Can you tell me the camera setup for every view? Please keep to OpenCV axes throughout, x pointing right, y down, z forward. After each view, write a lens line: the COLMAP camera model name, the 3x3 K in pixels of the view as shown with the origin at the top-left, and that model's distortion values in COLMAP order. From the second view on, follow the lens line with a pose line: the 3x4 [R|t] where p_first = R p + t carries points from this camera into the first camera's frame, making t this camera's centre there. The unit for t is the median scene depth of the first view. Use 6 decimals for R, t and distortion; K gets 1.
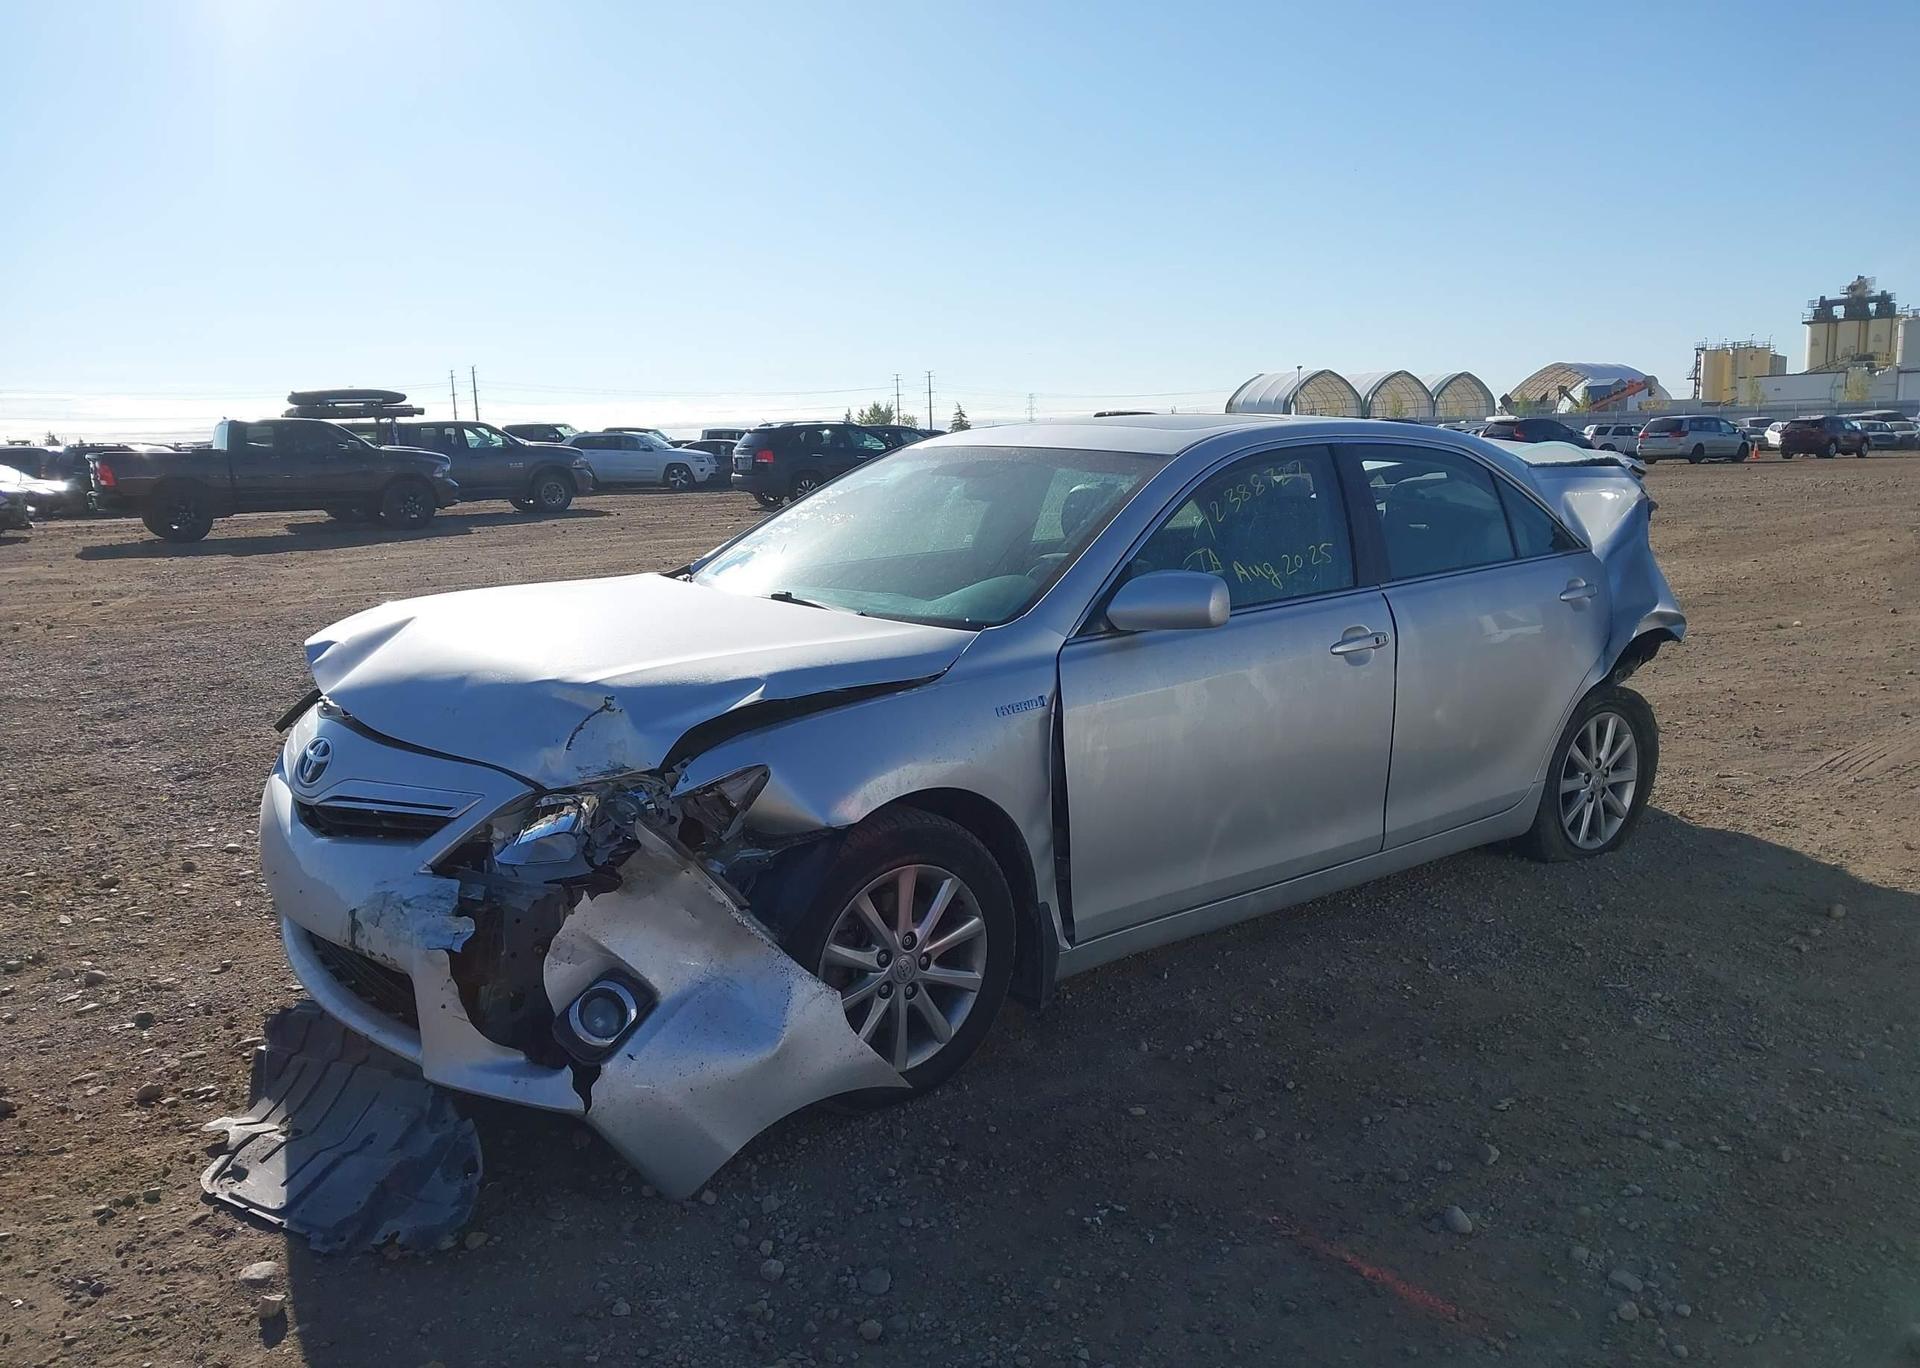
lens RADIAL K [[1553.9, 0, 960.0], [0, 1553.9, 684.0], [0, 0, 1]] dist [0.075869, -0.132362]
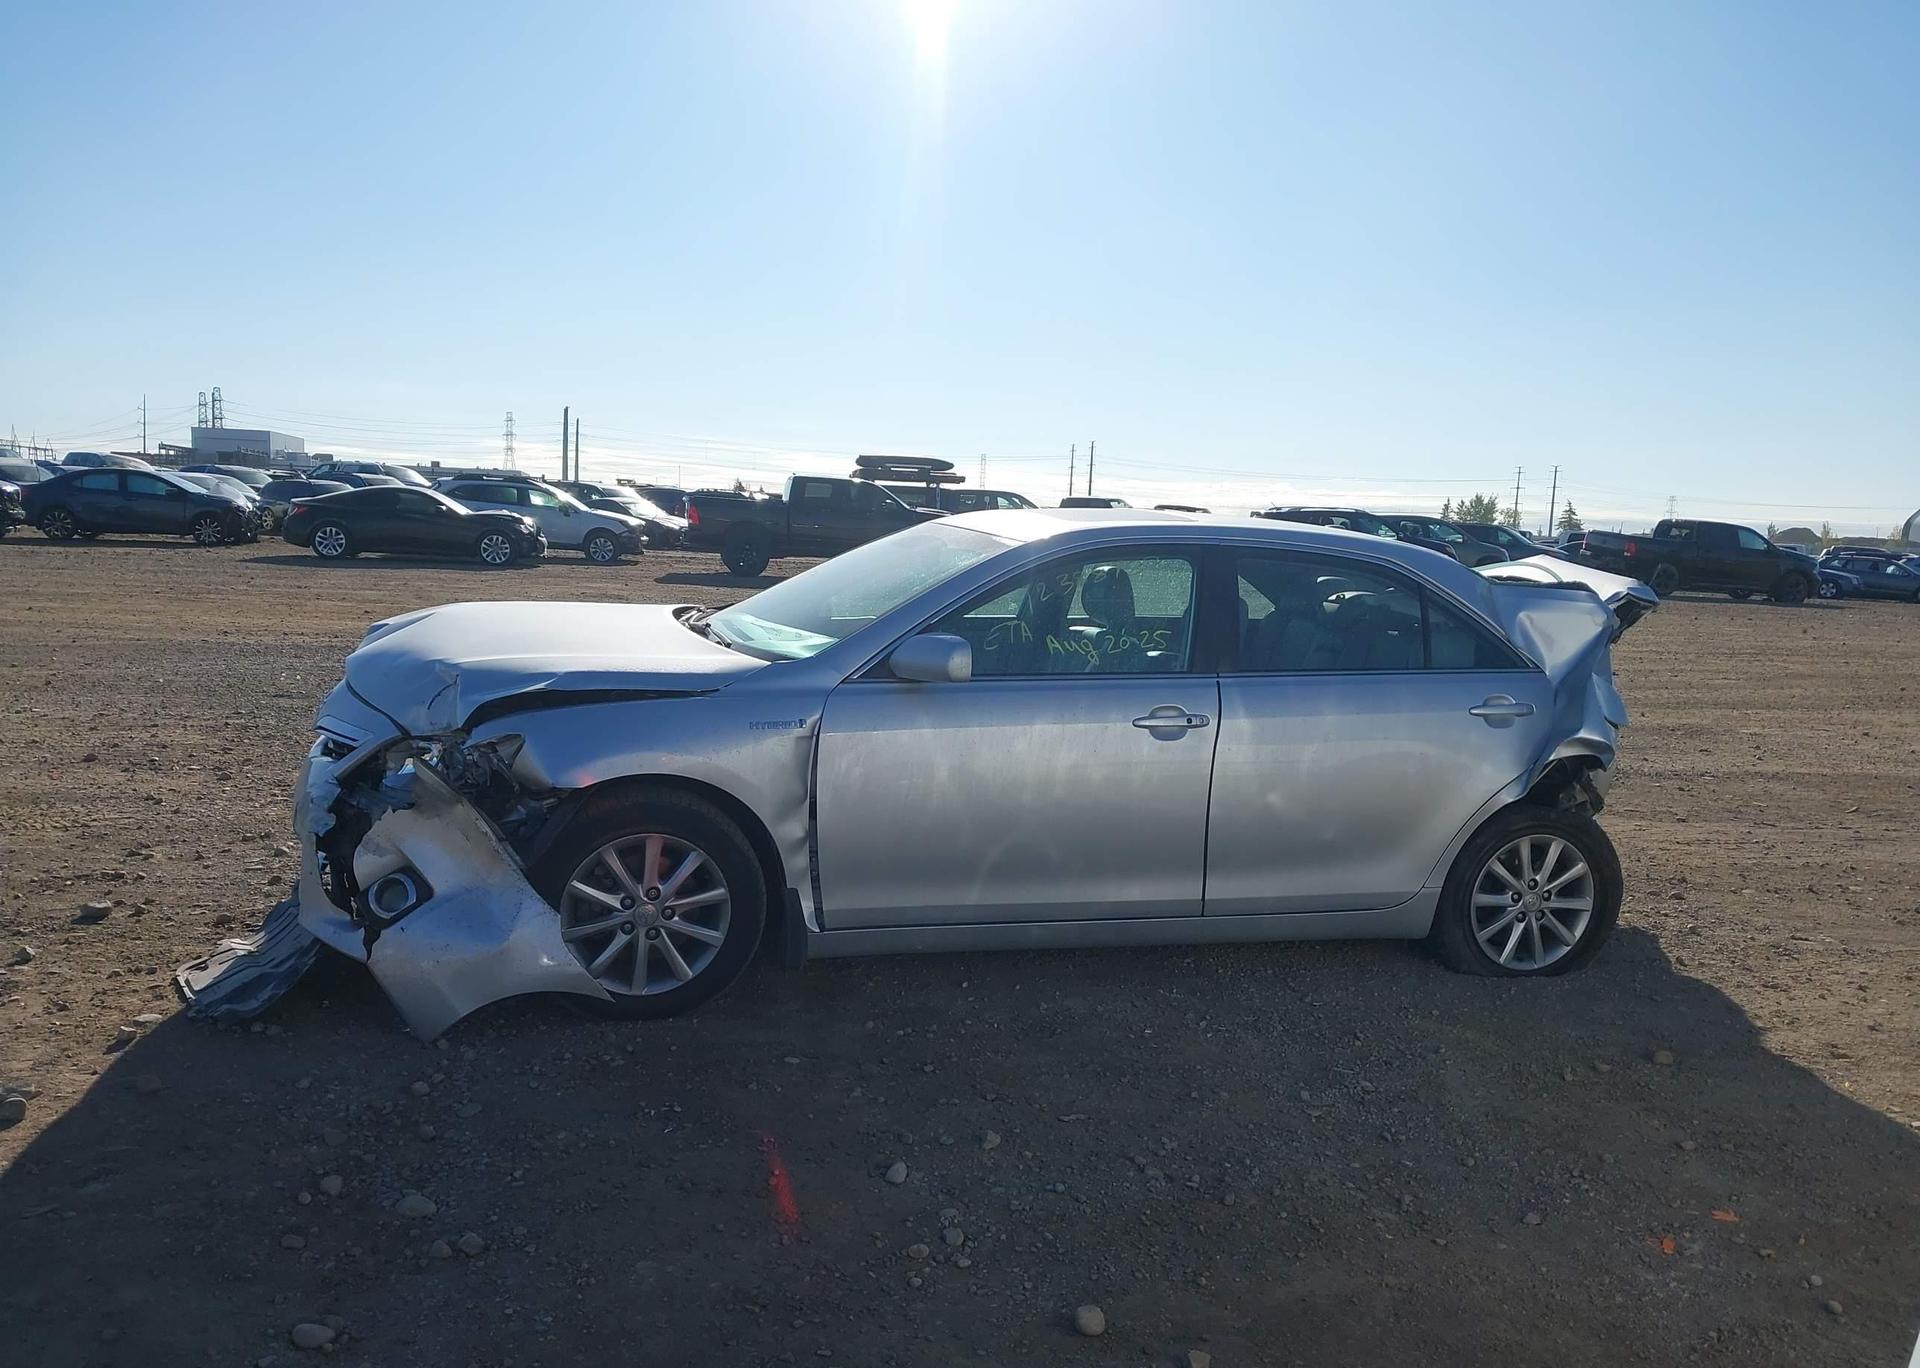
lens RADIAL K [[1553.9, 0, 960.0], [0, 1553.9, 684.0], [0, 0, 1]] dist [0.075869, -0.132362]
pose [[0.917017, 0.109253, -0.383594, 0.525265], [-0.128712, 0.991358, -0.025345, -0.004224], [0.377510, 0.072614, 0.923154, -0.078720]]
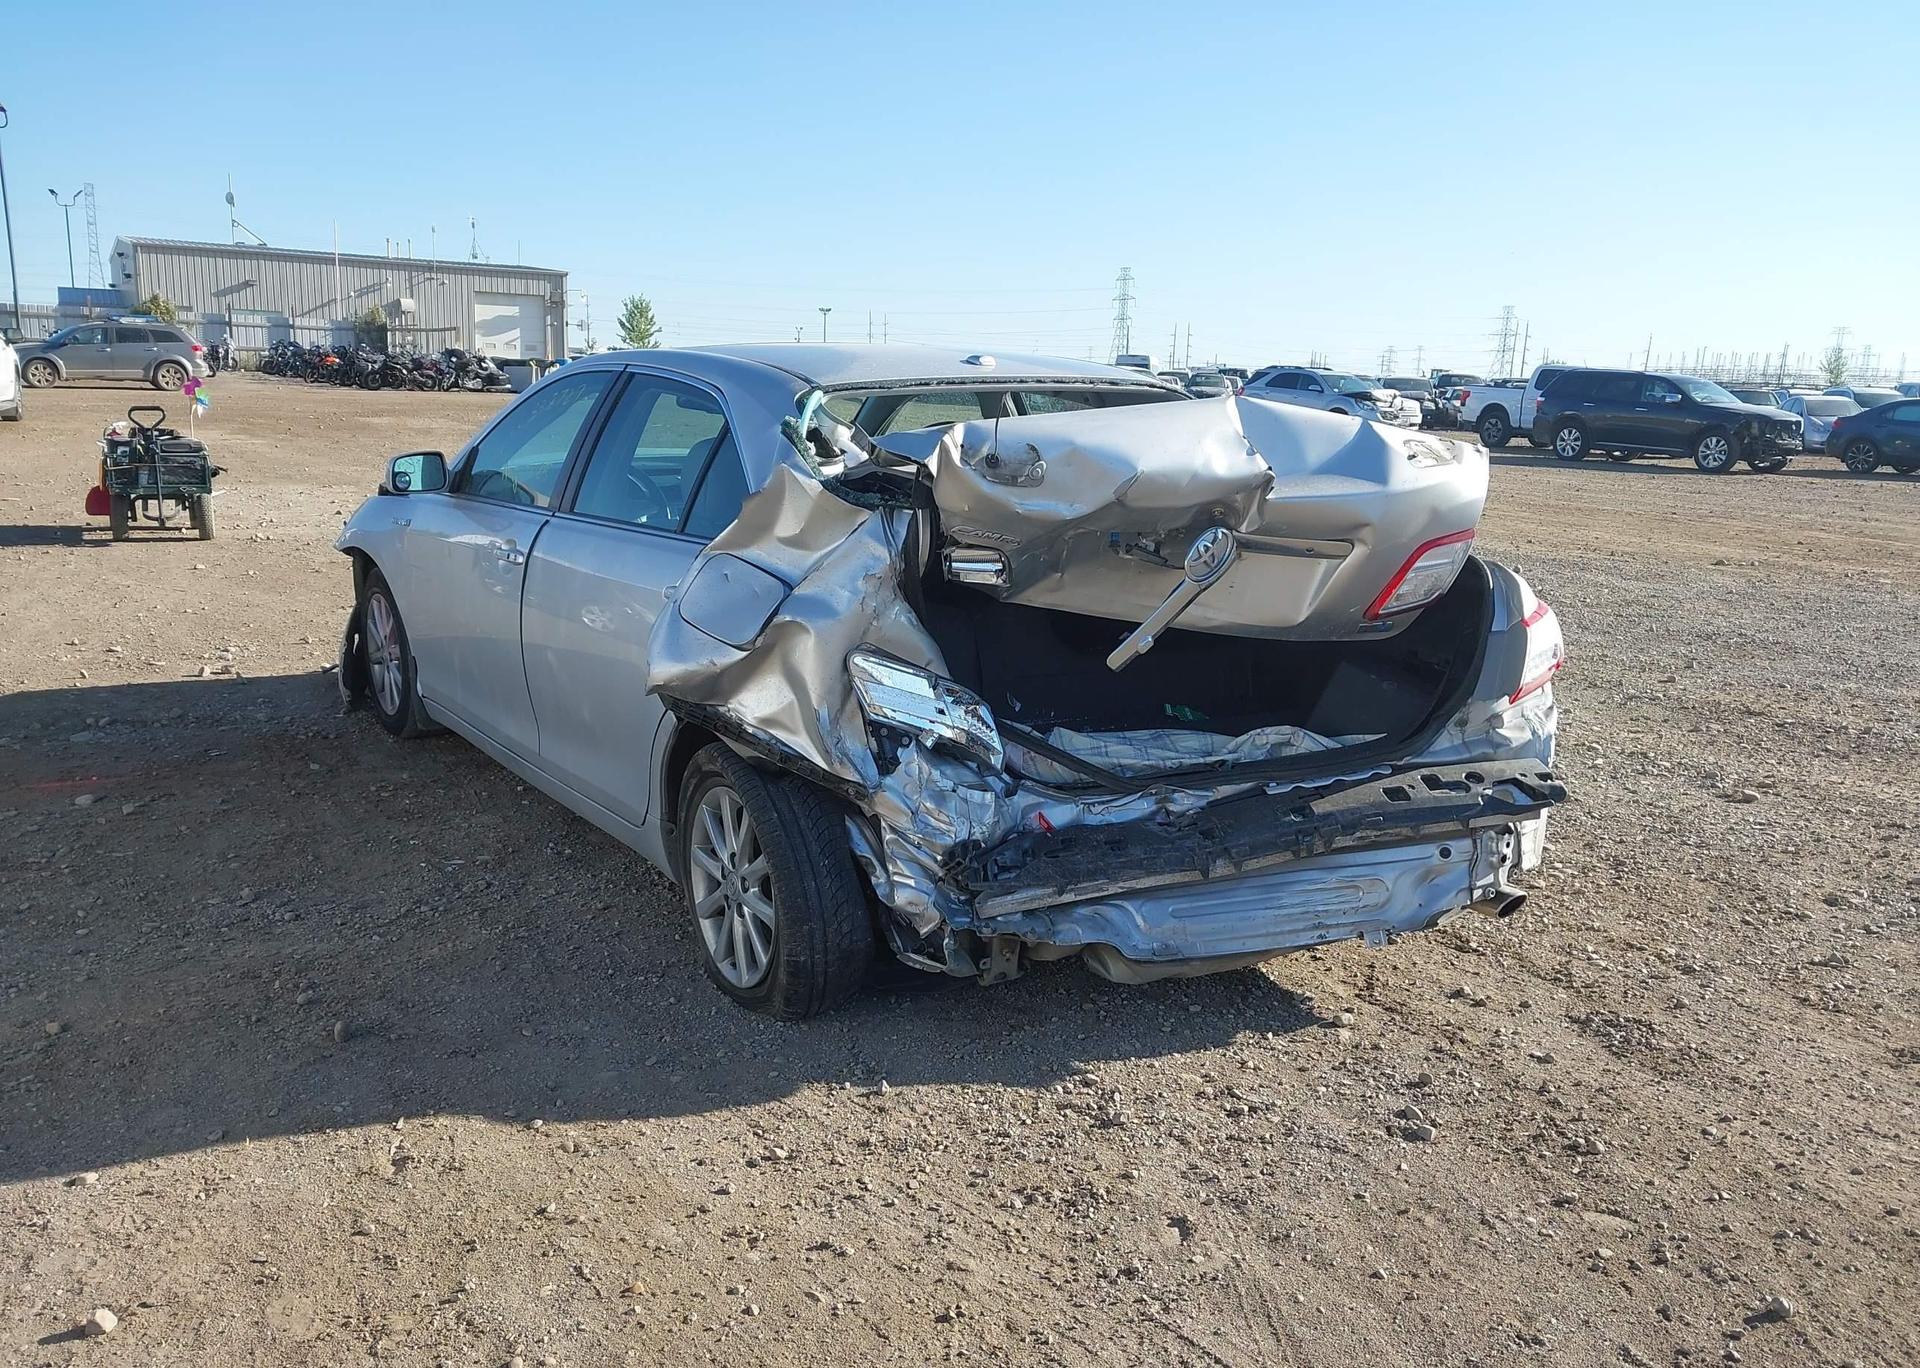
lens RADIAL K [[1553.9, 0, 960.0], [0, 1553.9, 684.0], [0, 0, 1]] dist [0.075869, -0.132362]
pose [[-0.146789, 0.207948, -0.967063, 1.237765], [-0.176063, 0.956549, 0.232412, -0.239128], [0.973373, 0.204379, -0.103799, 1.381356]]
